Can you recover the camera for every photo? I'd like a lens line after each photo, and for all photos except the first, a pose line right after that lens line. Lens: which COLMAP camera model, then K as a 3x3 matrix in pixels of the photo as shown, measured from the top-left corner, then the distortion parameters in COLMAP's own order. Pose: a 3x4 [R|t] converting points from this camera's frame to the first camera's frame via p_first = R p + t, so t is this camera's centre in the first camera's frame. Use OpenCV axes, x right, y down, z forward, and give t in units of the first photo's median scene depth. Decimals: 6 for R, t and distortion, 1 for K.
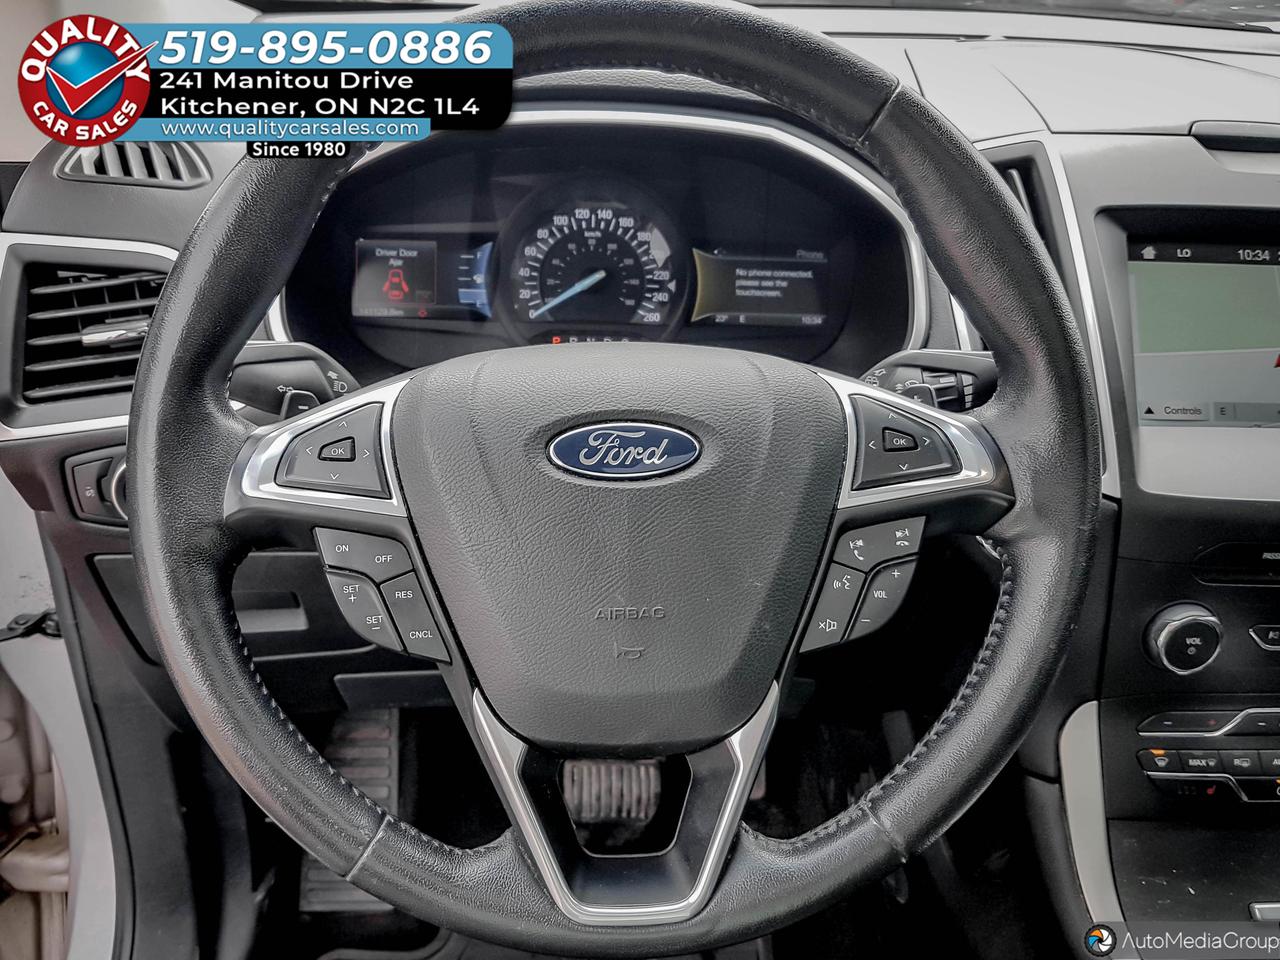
lens RADIAL K [[1041.3, 0, 570.1], [0, 1041.3, 479.7], [0, 0, 1]] dist [-0.009855, -0.017506]
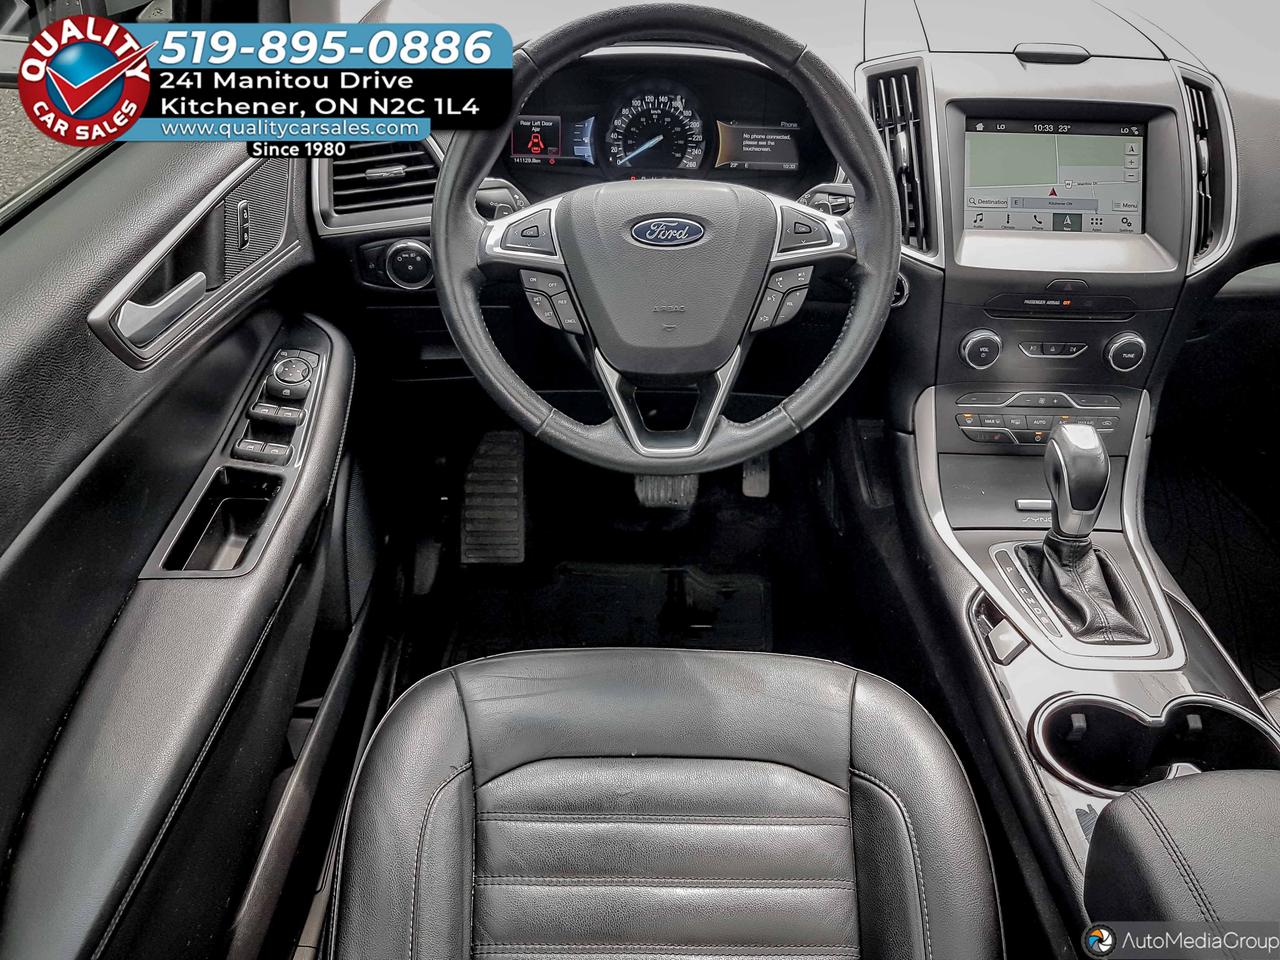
lens RADIAL K [[990.5, 0, 620.5], [0, 990.5, 452.2], [0, 0, 1]] dist [-0.006588, -0.007931]
pose [[0.999829, 0.007861, -0.016760, -0.004028], [-0.005517, 0.990754, 0.135559, 0.097249], [0.017671, -0.135443, 0.990628, -0.715122]]
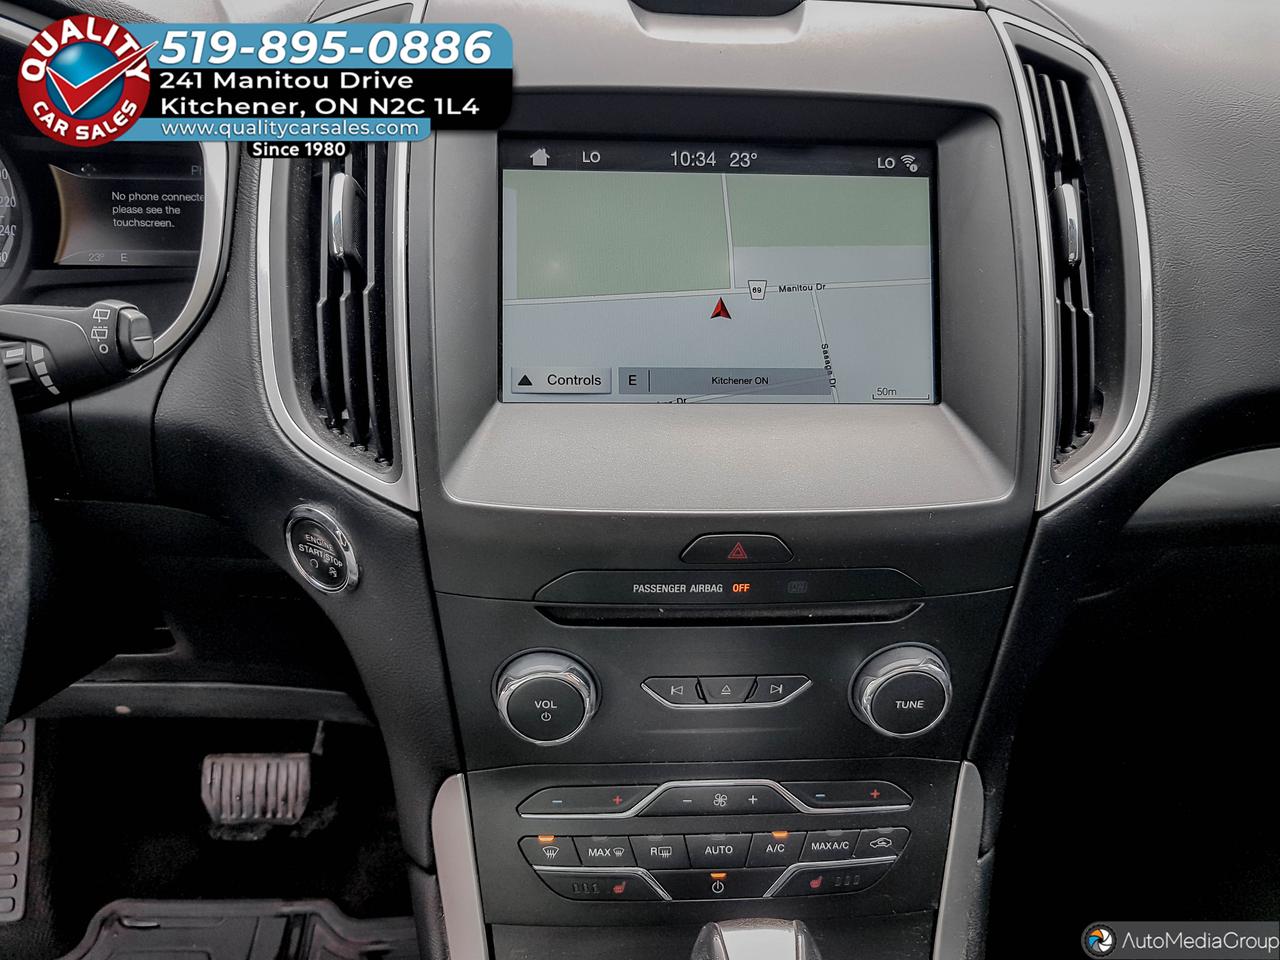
lens RADIAL K [[964.9, 0, 640.0], [0, 964.9, 480.0], [0, 0, 1]] dist [-0.021914, -0.004650]
pose [[0.999739, -0.013313, 0.018576, 0.623951], [0.011830, 0.996901, 0.077776, -0.048797], [-0.019554, -0.077536, 0.996798, 0.324425]]
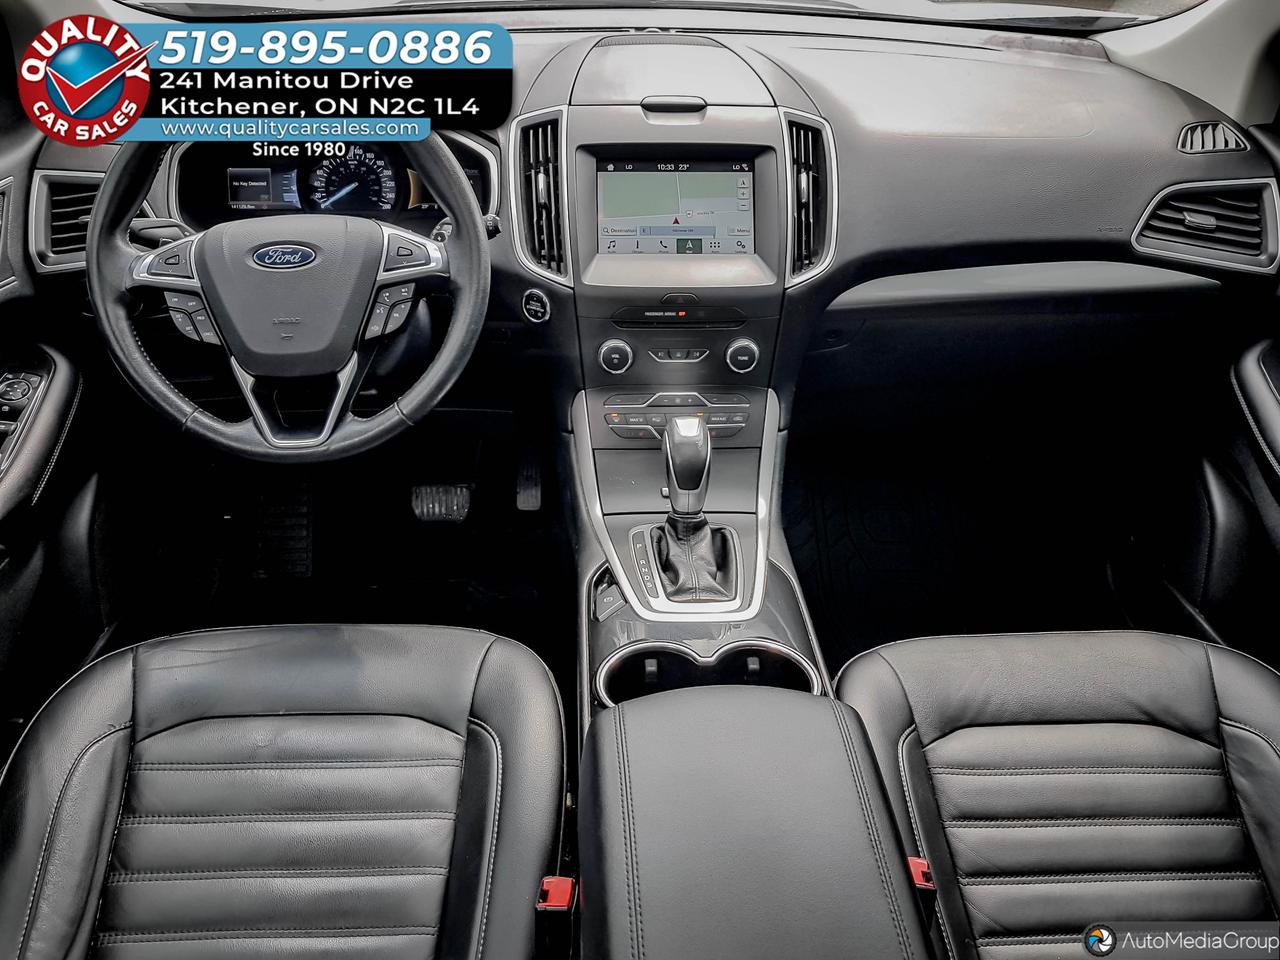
lens RADIAL K [[984.3, 0, 633.7], [0, 984.3, 451.6], [0, 0, 1]] dist [0.000901, -0.005727]
pose [[0.999788, -0.020538, 0.001558, 0.599806], [0.020369, 0.997112, 0.073164, 0.193107], [-0.003056, -0.073116, 0.997319, -0.950184]]
